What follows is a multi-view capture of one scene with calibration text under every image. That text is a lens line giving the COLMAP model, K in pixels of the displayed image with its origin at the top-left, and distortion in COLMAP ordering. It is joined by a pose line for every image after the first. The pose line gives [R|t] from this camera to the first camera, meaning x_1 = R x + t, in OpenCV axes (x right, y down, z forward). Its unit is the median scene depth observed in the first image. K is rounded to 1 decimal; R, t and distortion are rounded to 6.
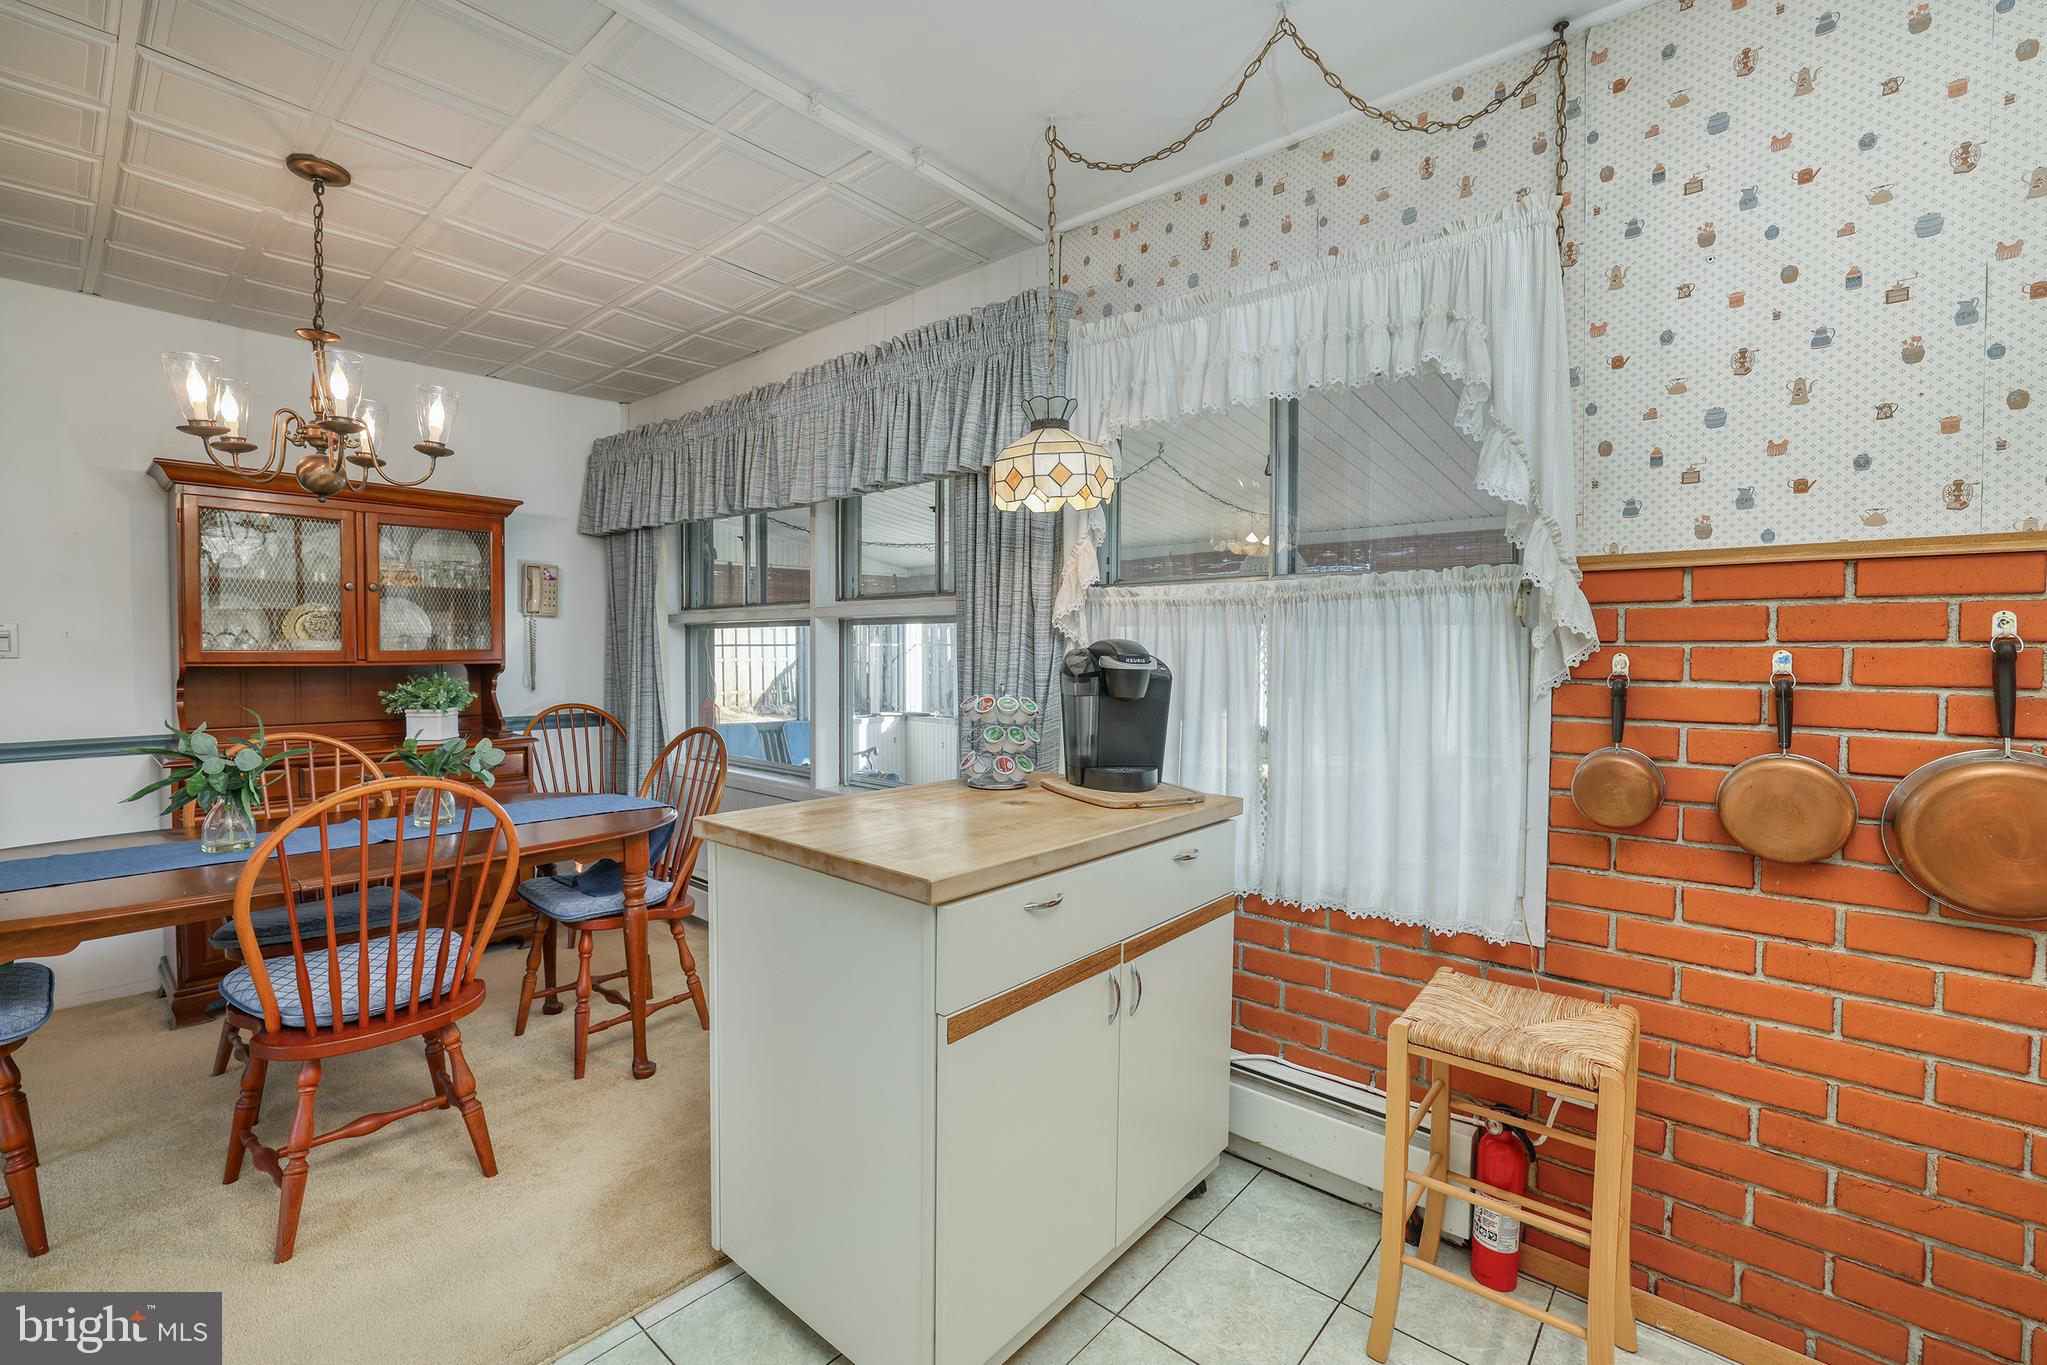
lens RADIAL K [[858.7, 0, 1060.3], [0, 858.7, 681.0], [0, 0, 1]] dist [-0.038665, 0.011841]
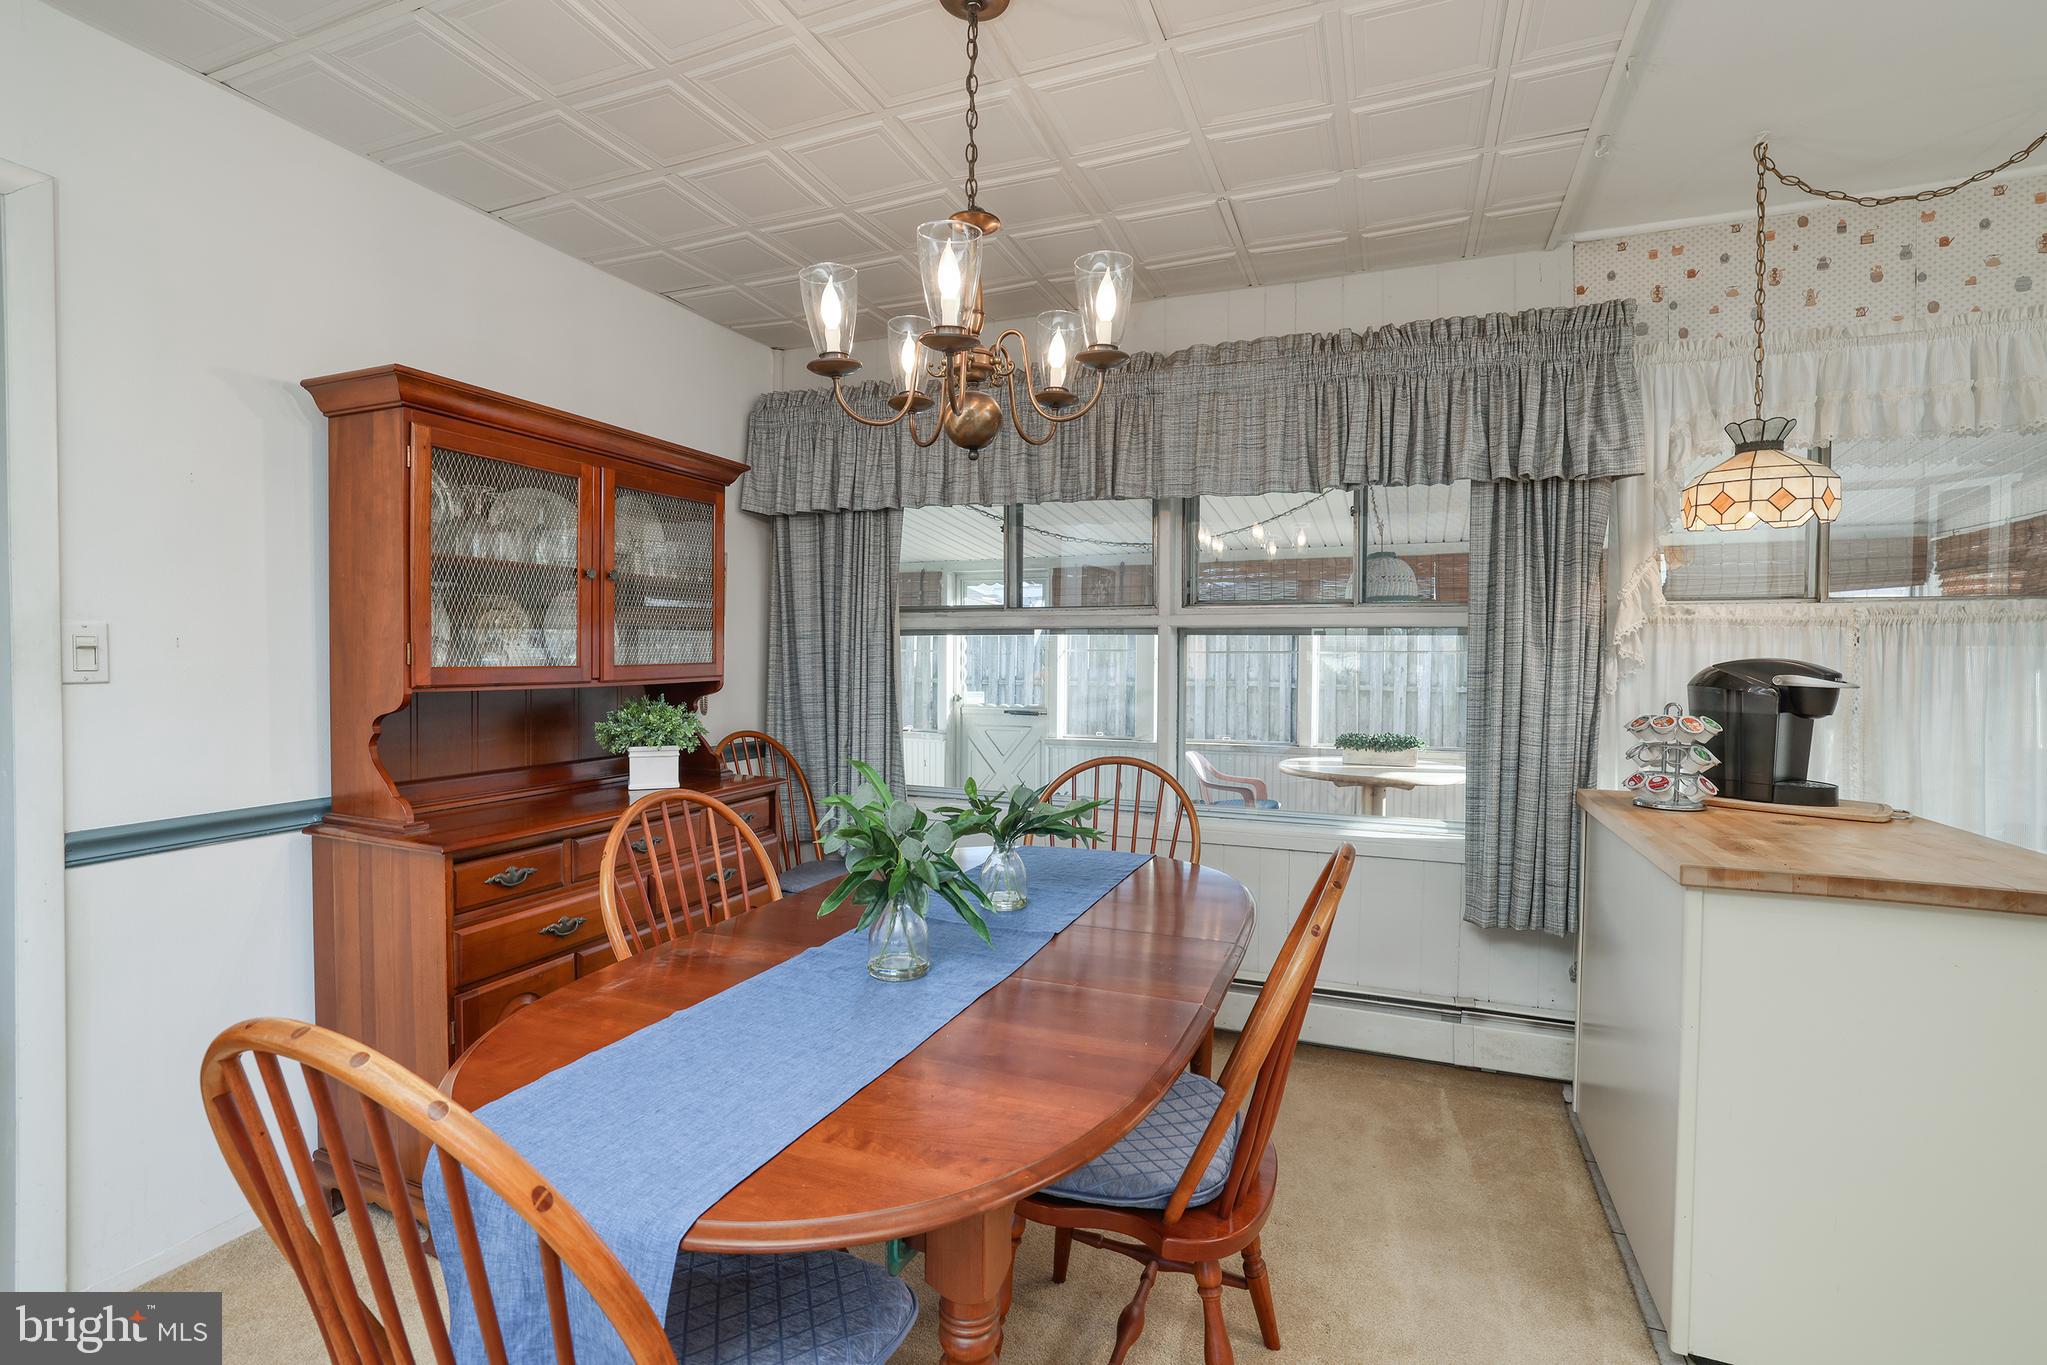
lens RADIAL K [[906.4, 0, 1028.6], [0, 906.4, 674.1], [0, 0, 1]] dist [-0.040813, 0.016606]
pose [[0.953226, -0.007652, 0.302163, -1.144380], [0.010018, 0.999930, -0.006281, -0.033539], [-0.302093, 0.009014, 0.953236, 0.266087]]
